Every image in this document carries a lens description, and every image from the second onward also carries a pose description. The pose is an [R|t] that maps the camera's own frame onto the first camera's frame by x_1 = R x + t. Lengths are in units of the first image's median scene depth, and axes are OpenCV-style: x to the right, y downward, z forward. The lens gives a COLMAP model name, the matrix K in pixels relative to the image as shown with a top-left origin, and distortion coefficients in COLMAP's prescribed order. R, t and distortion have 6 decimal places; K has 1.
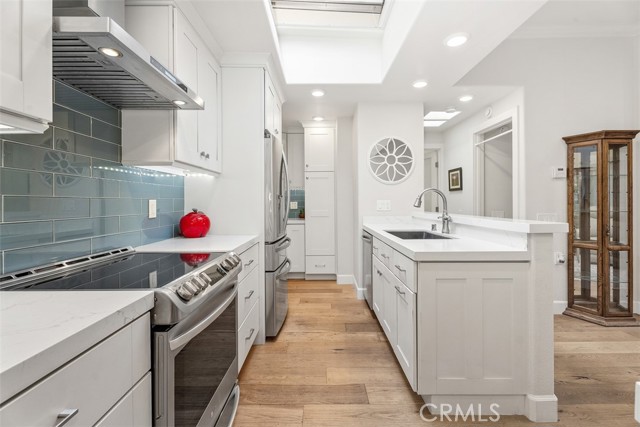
lens RADIAL K [[288.8, 0, 320.3], [0, 288.8, 203.7], [0, 0, 1]] dist [0.000918, -0.000028]
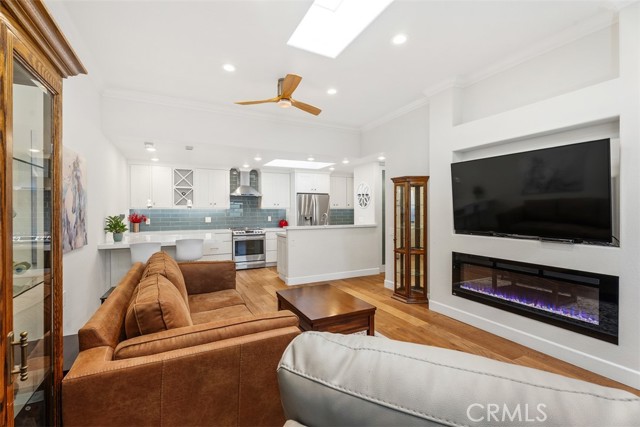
lens RADIAL K [[286.4, 0, 320.7], [0, 286.4, 208.6], [0, 0, 1]] dist [0.000031, 0.000079]
pose [[0.454776, -0.002436, -0.890602, 2.232784], [-0.001150, 0.999994, -0.003322, -0.074444], [0.890605, 0.002535, 0.454771, -0.098755]]
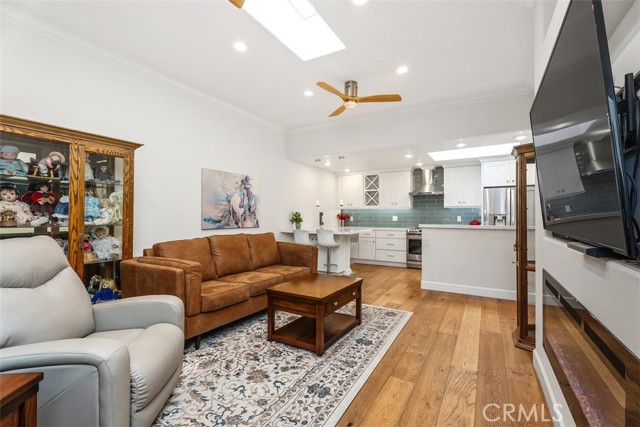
lens RADIAL K [[281.7, 0, 315.9], [0, 281.7, 213.2], [0, 0, 1]] dist [0.000604, 0.000080]
pose [[-0.519259, -0.005700, -0.854598, 2.252176], [-0.002272, 0.999983, -0.005289, -0.020439], [0.854614, -0.000805, -0.519263, 0.907555]]
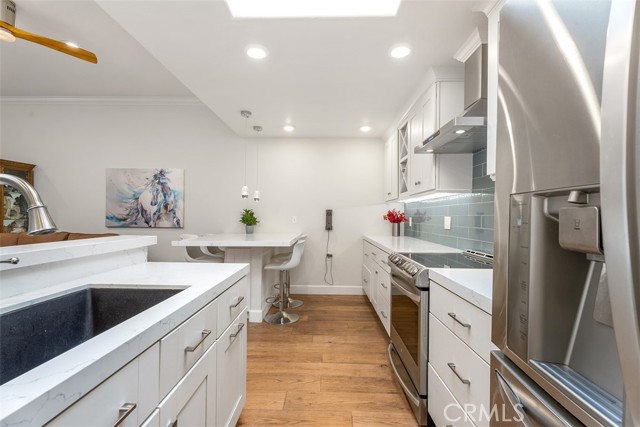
lens RADIAL K [[286.4, 0, 320.7], [0, 286.4, 208.6], [0, 0, 1]] dist [0.000031, 0.000079]
pose [[-0.999851, -0.004501, 0.016648, 0.020771], [-0.004924, 0.999664, -0.025459, -0.007032], [-0.016528, -0.025538, -0.999537, 1.202057]]
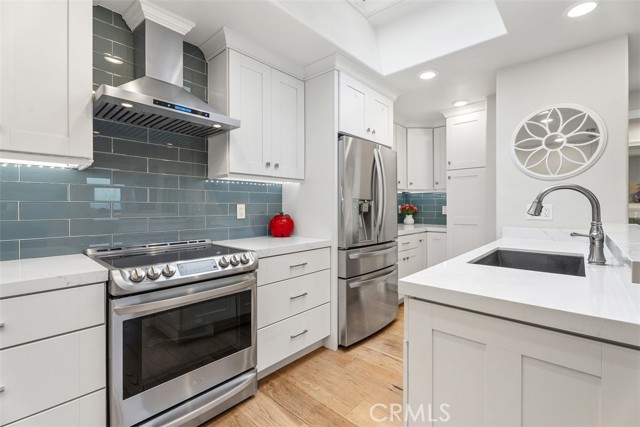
lens RADIAL K [[286.4, 0, 320.7], [0, 286.4, 208.6], [0, 0, 1]] dist [0.000031, 0.000079]
pose [[0.740510, 0.007275, -0.672006, 0.369366], [-0.005504, 0.999974, 0.004760, -0.001996], [0.672023, 0.000174, 0.740530, 0.214423]]
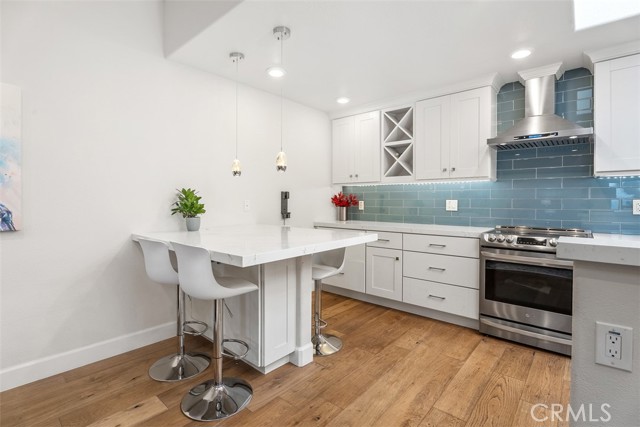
lens RADIAL K [[307.2, 0, 323.3], [0, 307.2, 204.1], [0, 0, 1]] dist [-0.002906, -0.000504]
pose [[-0.649899, 0.013205, -0.759906, 0.900333], [-0.001563, 0.999824, 0.018711, -0.013075], [0.760019, 0.013348, -0.649763, 0.585885]]
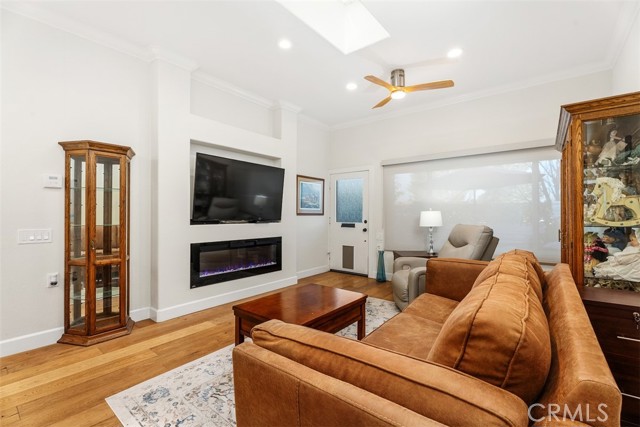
lens RADIAL K [[290.0, 0, 320.0], [0, 290.0, 213.5], [0, 0, 1]] dist [-0.000676, -0.000083]
pose [[0.610658, 0.008425, 0.791850, 0.687611], [-0.000832, 0.999950, -0.009998, -0.003155], [-0.791894, 0.005446, 0.610634, -0.188383]]
